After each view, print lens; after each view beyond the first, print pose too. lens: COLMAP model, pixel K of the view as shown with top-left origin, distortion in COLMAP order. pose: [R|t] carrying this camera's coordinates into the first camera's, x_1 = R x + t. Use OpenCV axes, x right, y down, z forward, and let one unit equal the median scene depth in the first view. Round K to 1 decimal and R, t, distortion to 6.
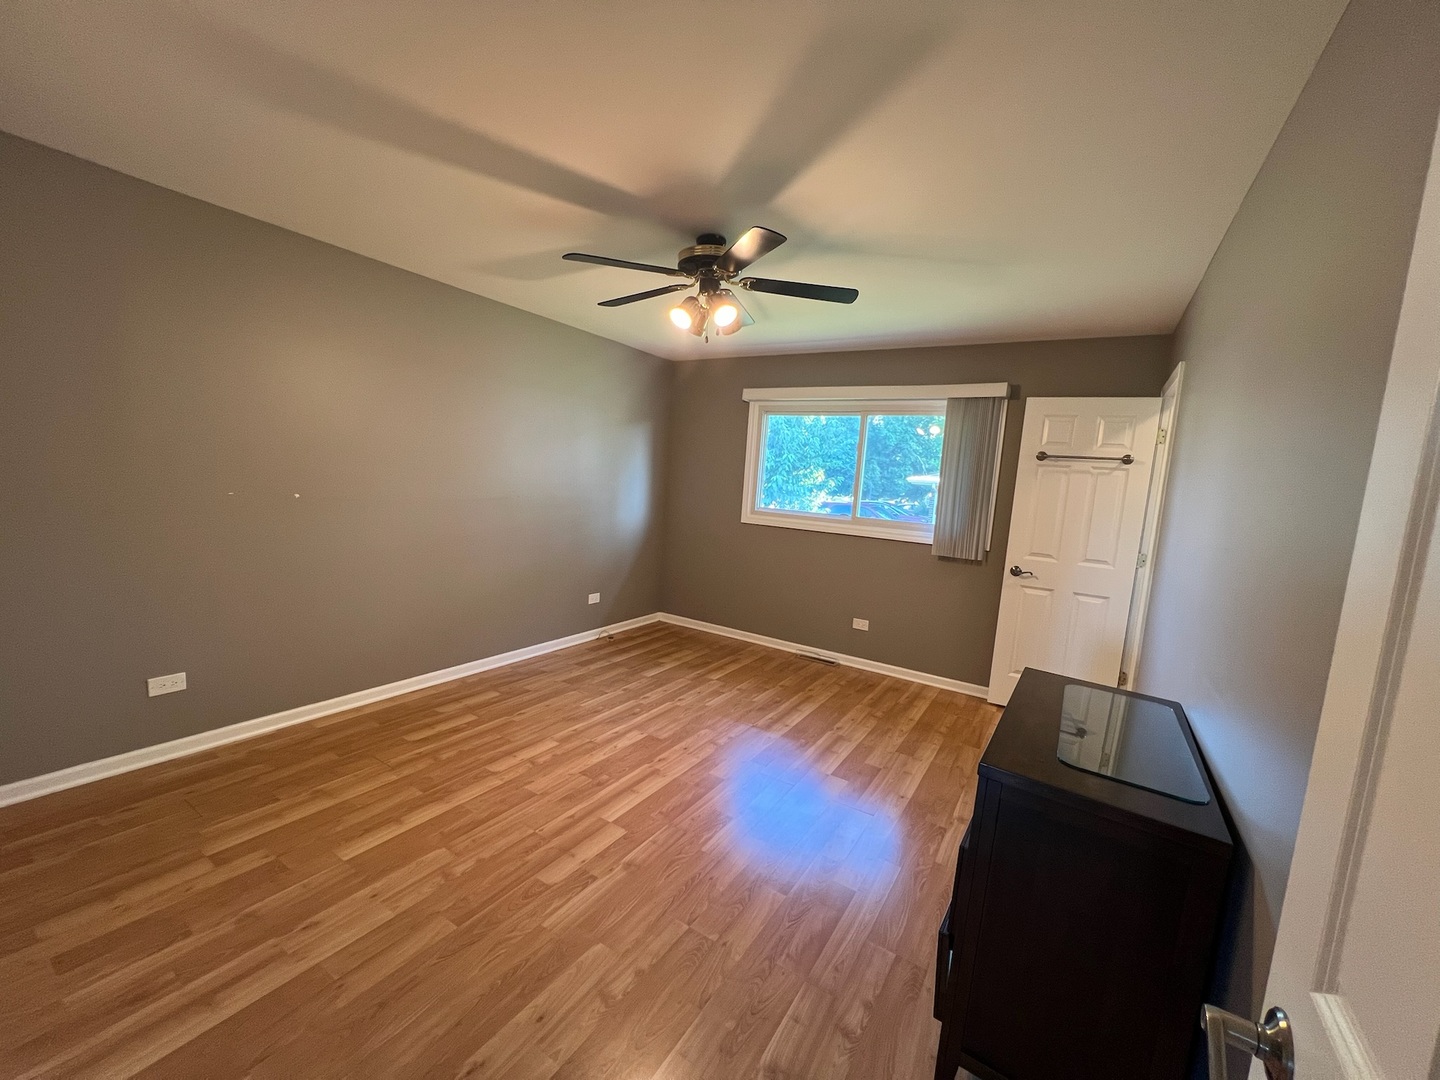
lens RADIAL K [[577.7, 0, 714.0], [0, 577.7, 538.6], [0, 0, 1]] dist [-0.003935, 0.000869]
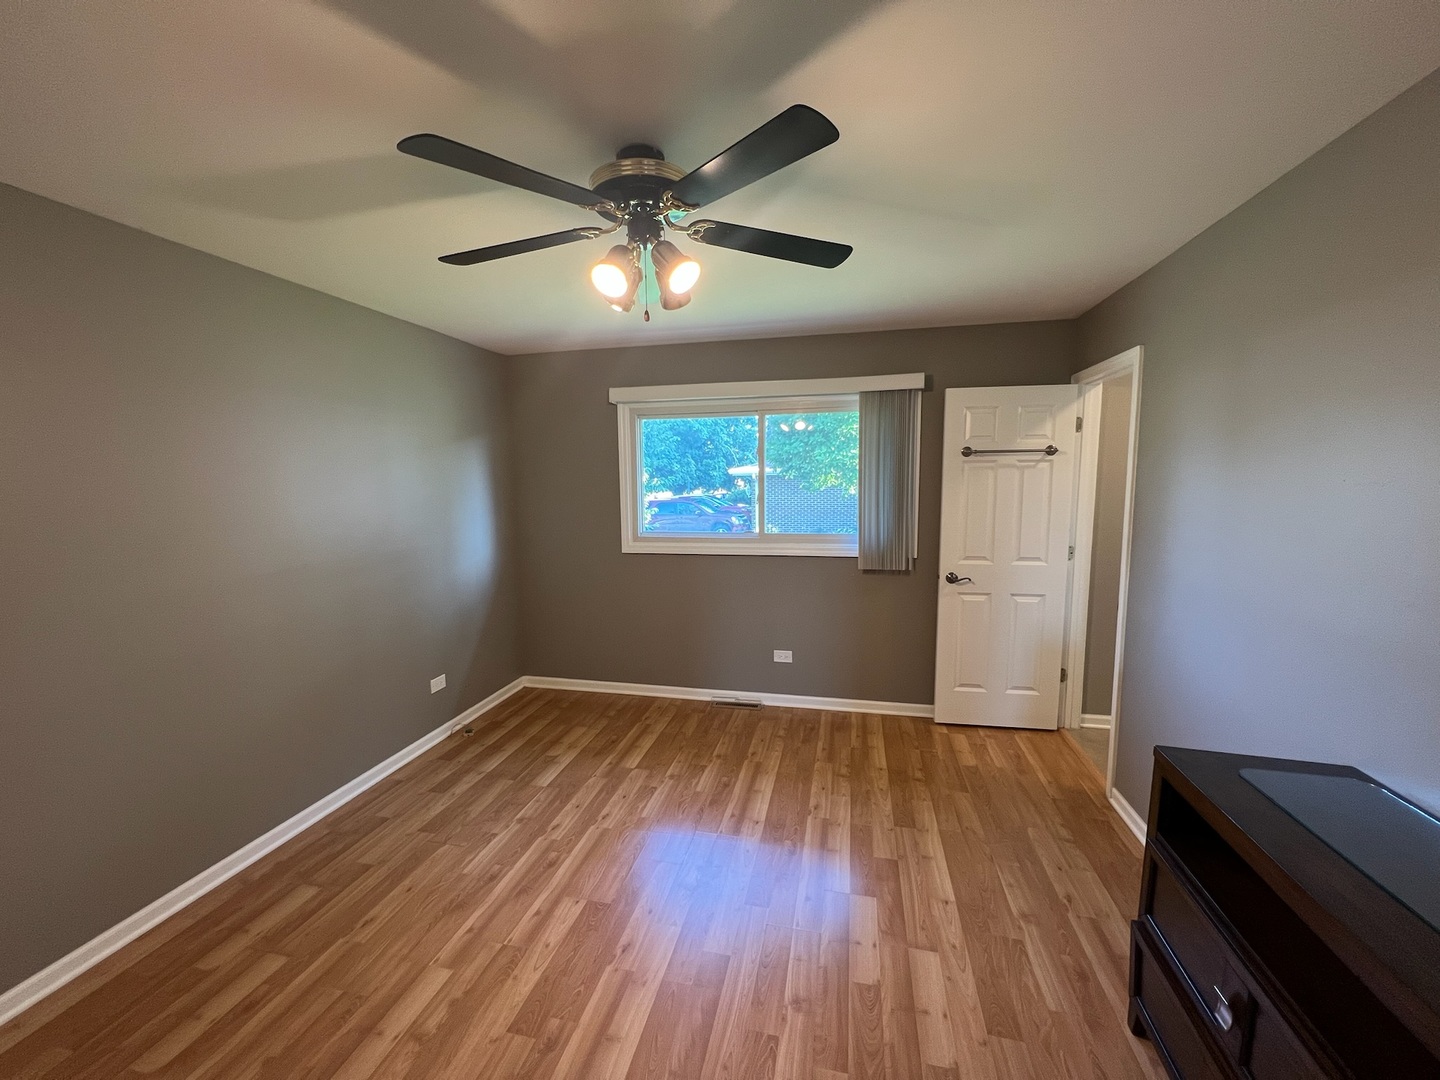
lens RADIAL K [[577.7, 0, 719.8], [0, 577.7, 541.0], [0, 0, 1]] dist [-0.003935, 0.000869]
pose [[0.937983, -0.118756, 0.325707, -0.129225], [0.114876, 0.992890, 0.031194, -0.081667], [-0.327096, 0.008156, 0.944956, 0.280293]]
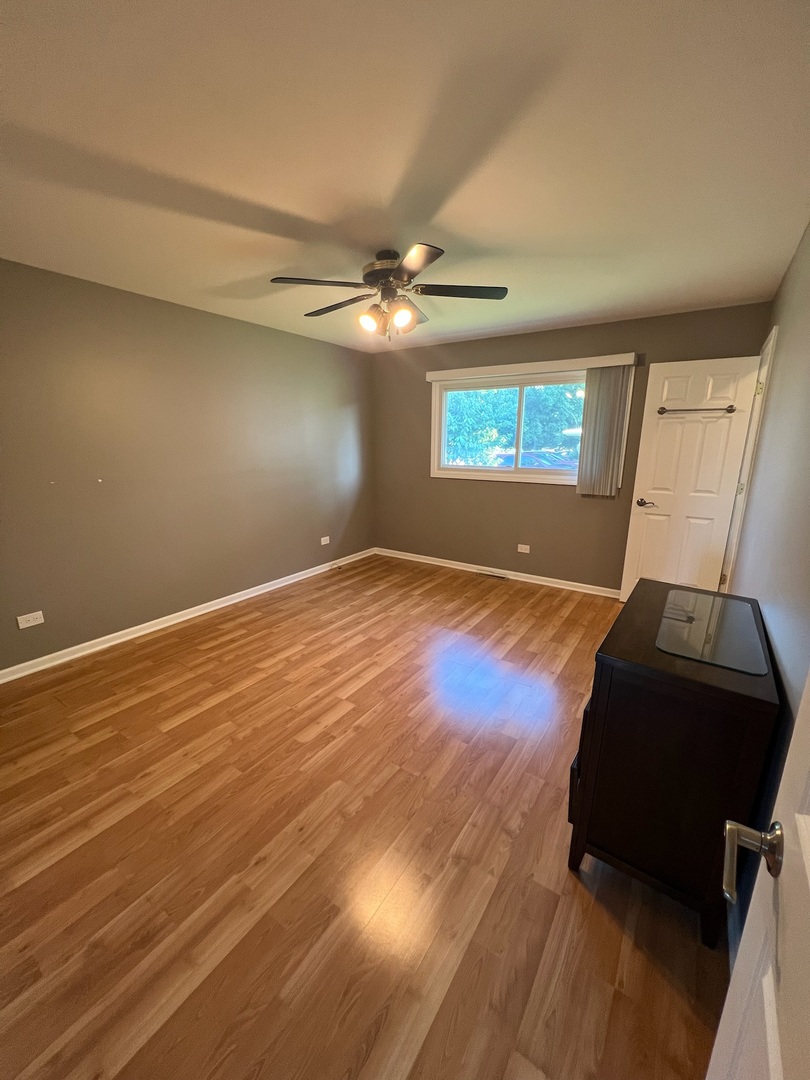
lens RADIAL K [[433.3, 0, 399.4], [0, 433.3, 540.0], [0, 0, 1]] dist [-0.003935, 0.000869]
pose [[0.997210, -0.057452, -0.047658, 0.021617], [0.062776, 0.990907, 0.119003, -0.011179], [0.040388, -0.121663, 0.991749, -0.003505]]
